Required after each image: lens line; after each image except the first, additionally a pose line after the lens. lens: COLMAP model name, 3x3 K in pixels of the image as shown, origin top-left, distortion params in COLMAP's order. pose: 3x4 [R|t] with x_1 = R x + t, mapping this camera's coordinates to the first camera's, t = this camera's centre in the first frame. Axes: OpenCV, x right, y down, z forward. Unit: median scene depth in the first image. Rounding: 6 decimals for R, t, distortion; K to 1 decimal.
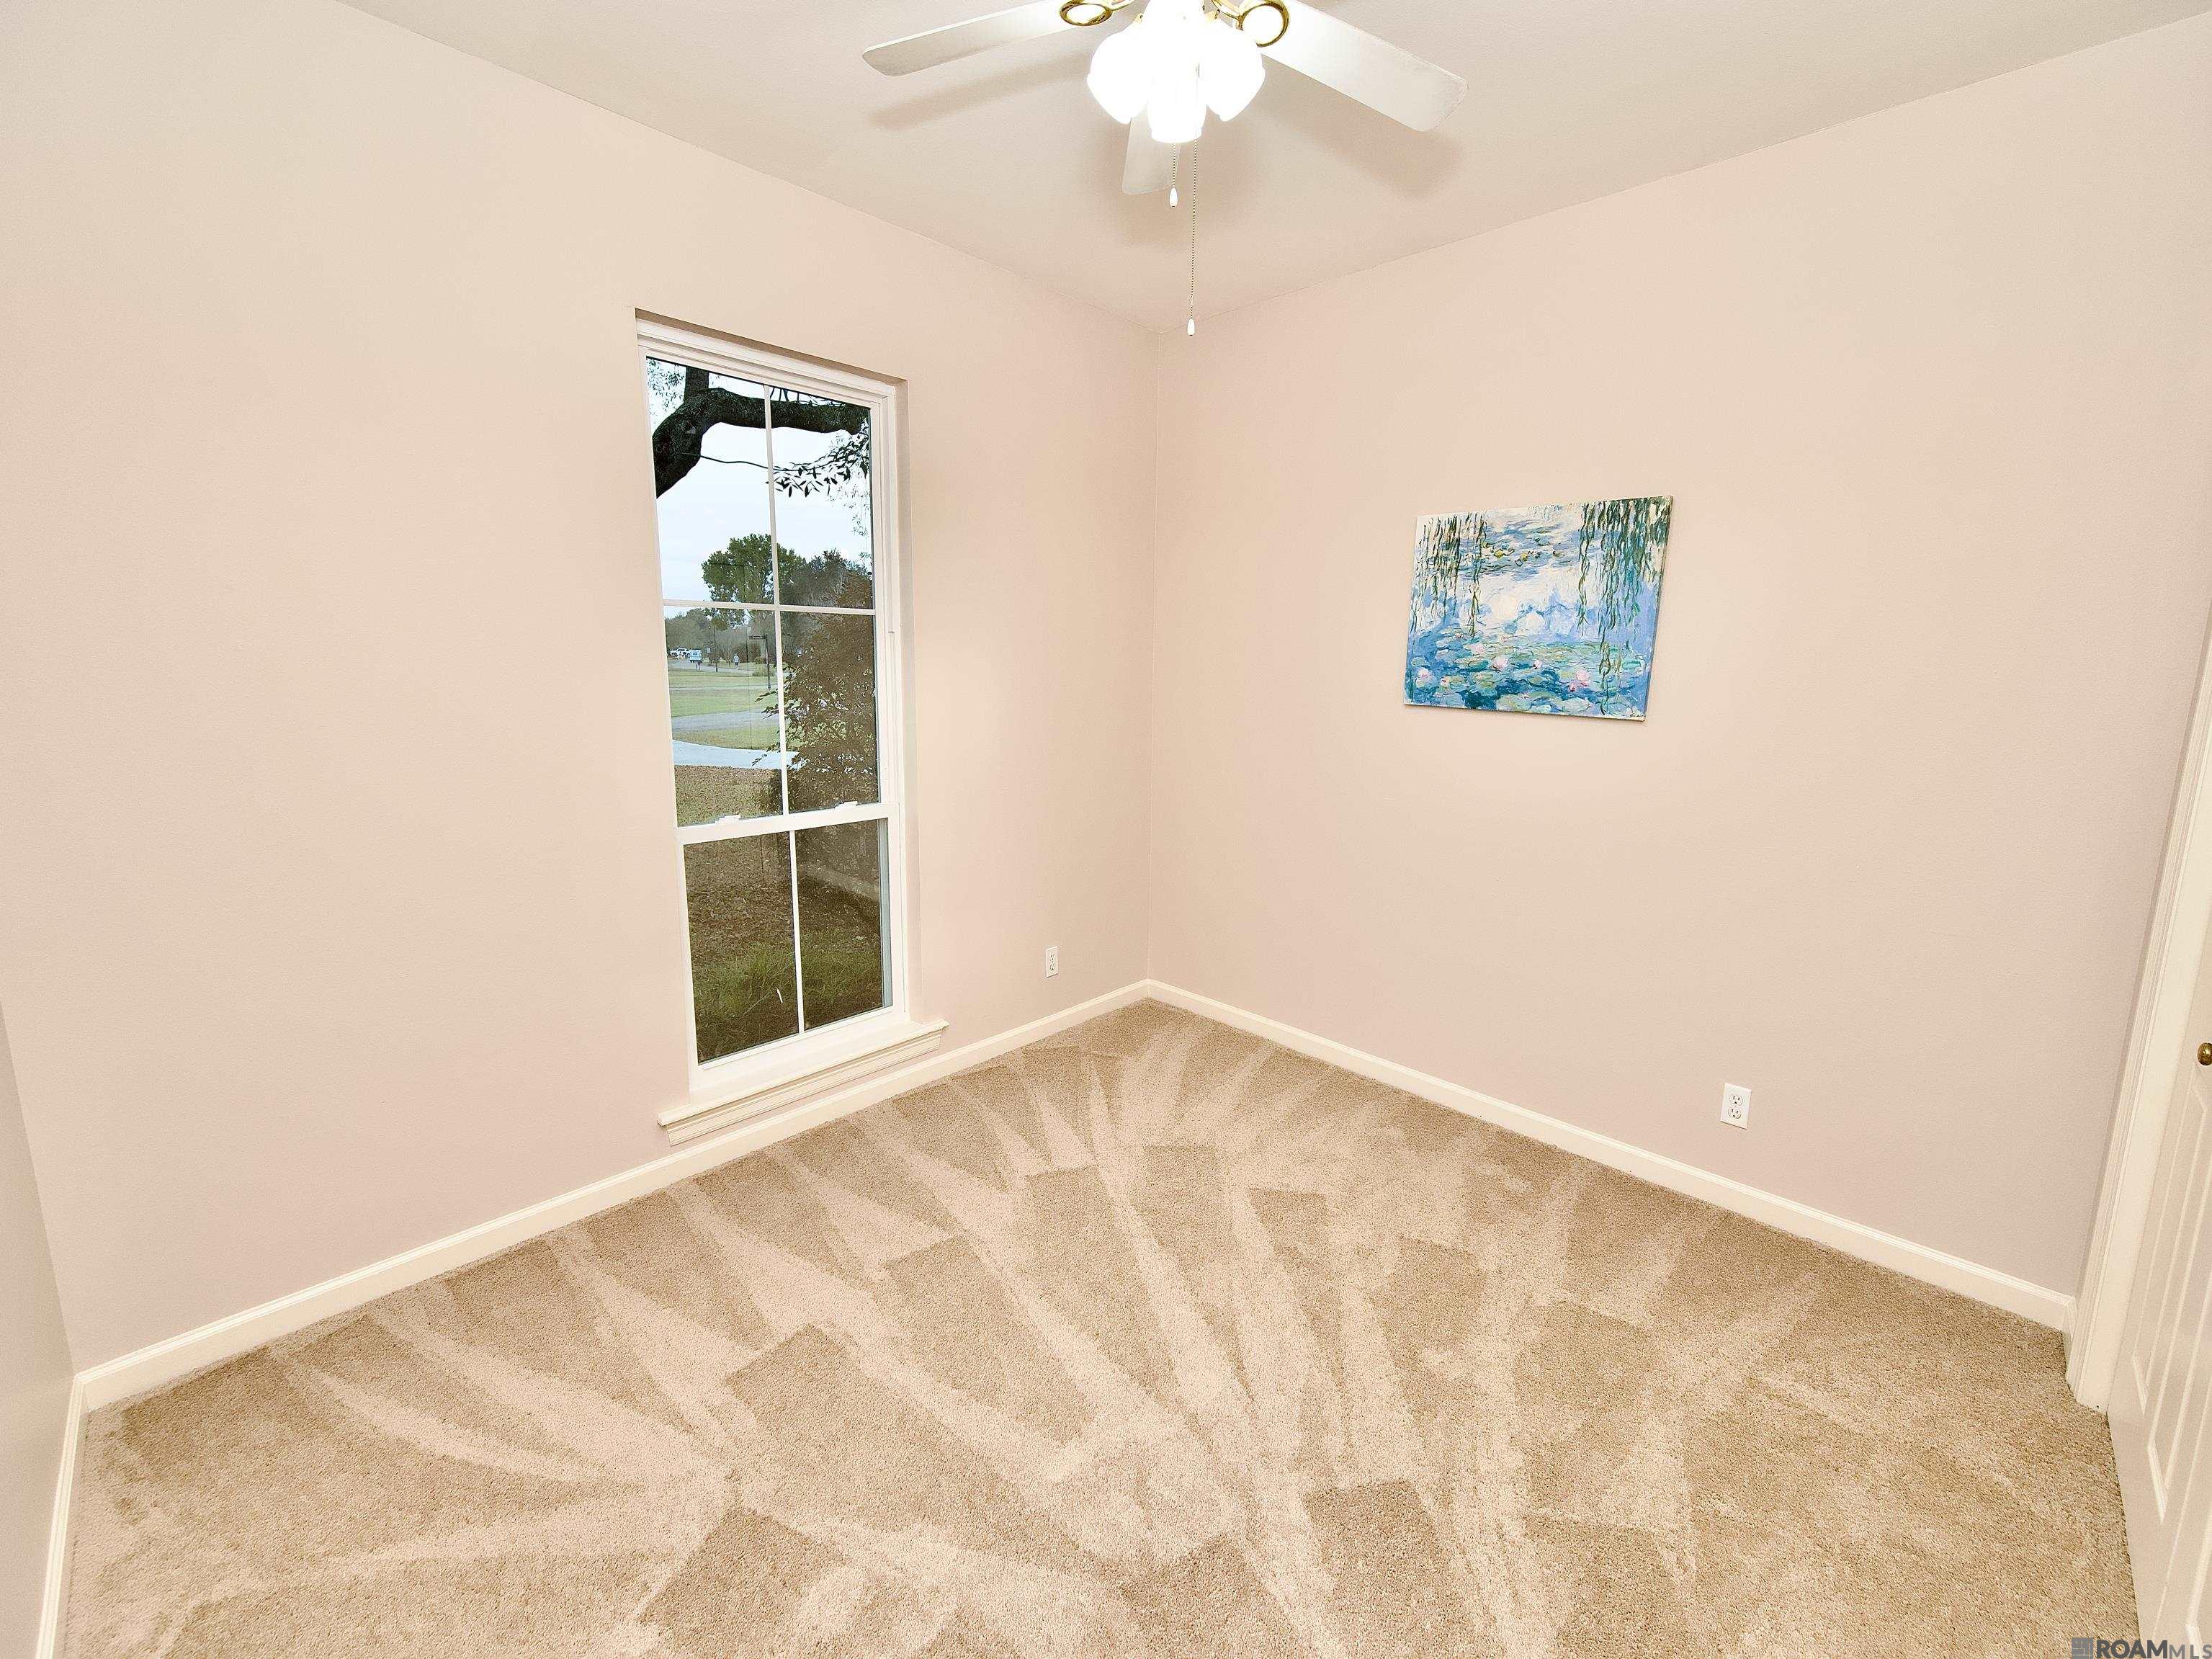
lens RADIAL K [[914.7, 0, 1116.8], [0, 914.7, 826.2], [0, 0, 1]] dist [-0.003005, 0.000162]
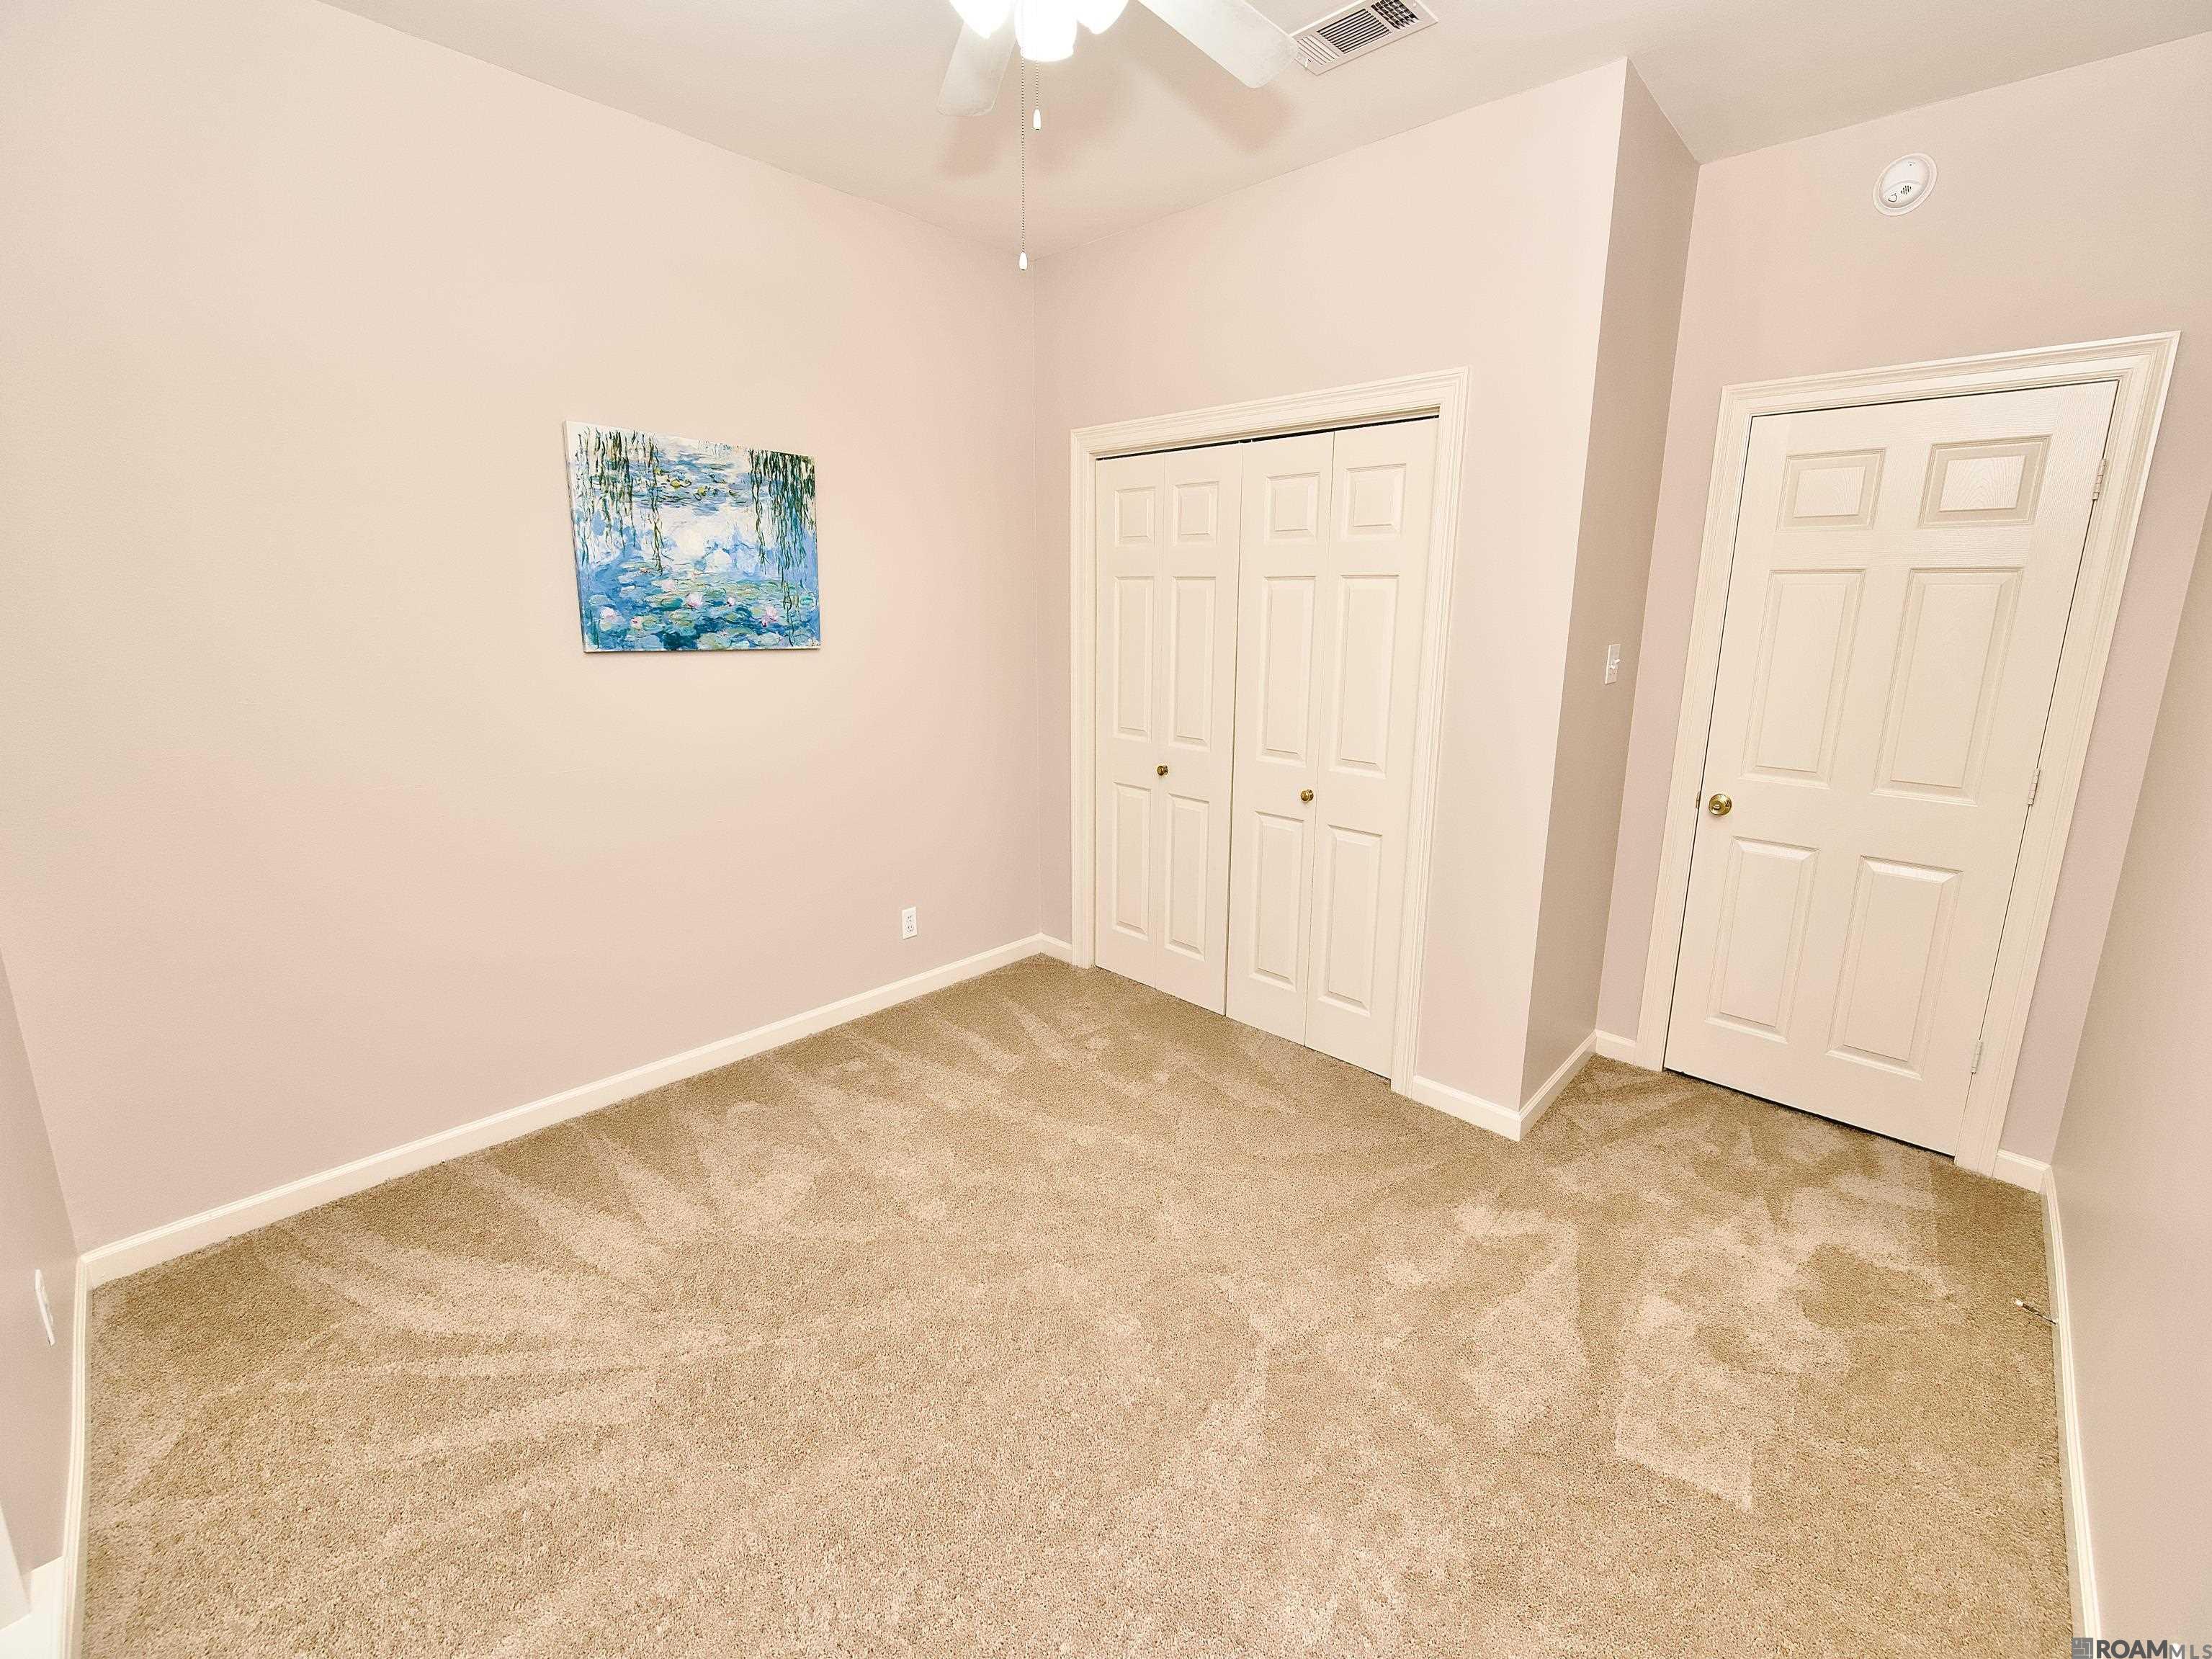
lens RADIAL K [[915.8, 0, 1121.6], [0, 915.8, 803.3], [0, 0, 1]] dist [-0.002090, 0.000033]
pose [[-0.024463, -0.228975, 0.973125, -0.591620], [0.173668, 0.957642, 0.229698, -0.120232], [-0.984500, 0.174620, 0.016339, 0.592256]]
